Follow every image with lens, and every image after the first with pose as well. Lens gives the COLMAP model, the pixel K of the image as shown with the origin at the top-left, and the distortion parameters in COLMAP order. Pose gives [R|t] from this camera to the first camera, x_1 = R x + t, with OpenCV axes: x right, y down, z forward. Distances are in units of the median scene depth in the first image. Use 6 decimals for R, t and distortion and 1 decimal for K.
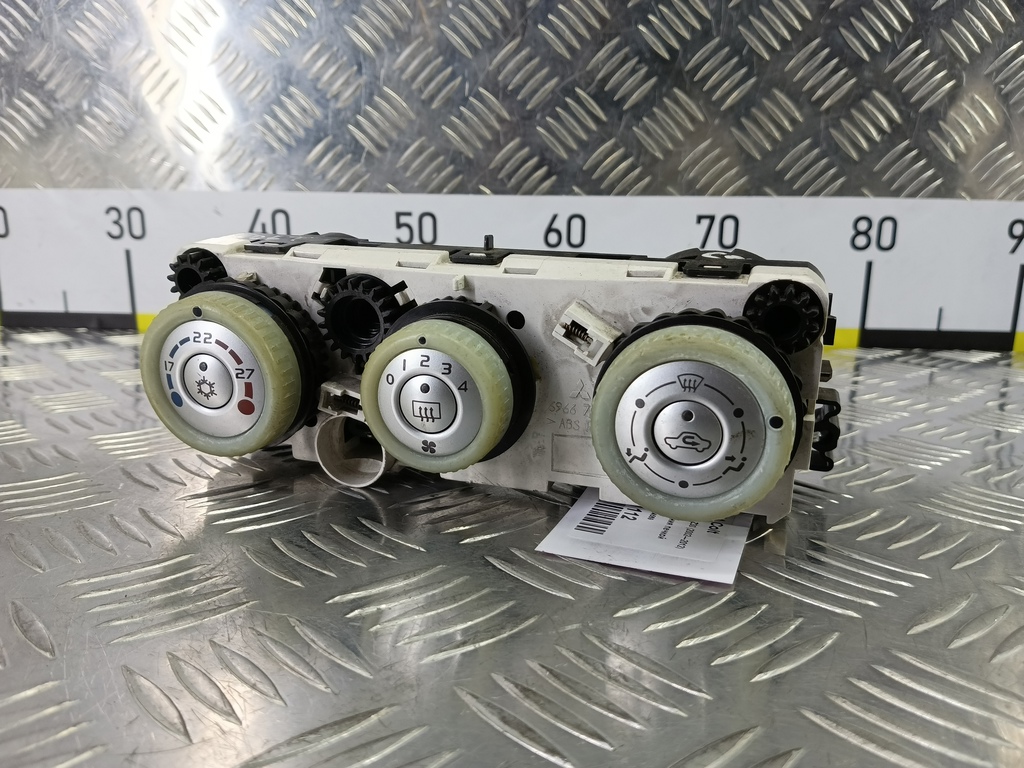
lens RADIAL K [[816.9, 0, 509.8], [0, 816.9, 417.3], [0, 0, 1]] dist [0.013082, -0.092111]
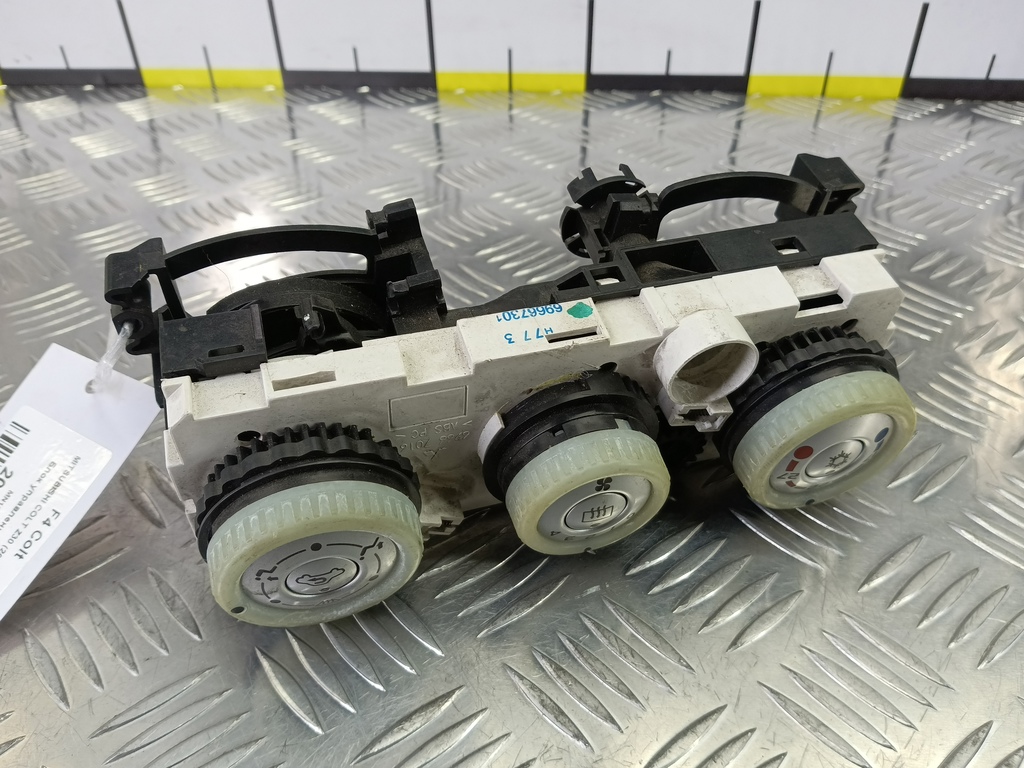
lens RADIAL K [[816.9, 0, 506.3], [0, 816.9, 386.1], [0, 0, 1]] dist [0.013082, -0.092111]
pose [[0.999469, -0.011674, -0.030434, -0.012581], [0.023730, 0.900673, 0.433849, -0.439135], [0.022346, -0.434341, 0.900471, -0.011284]]
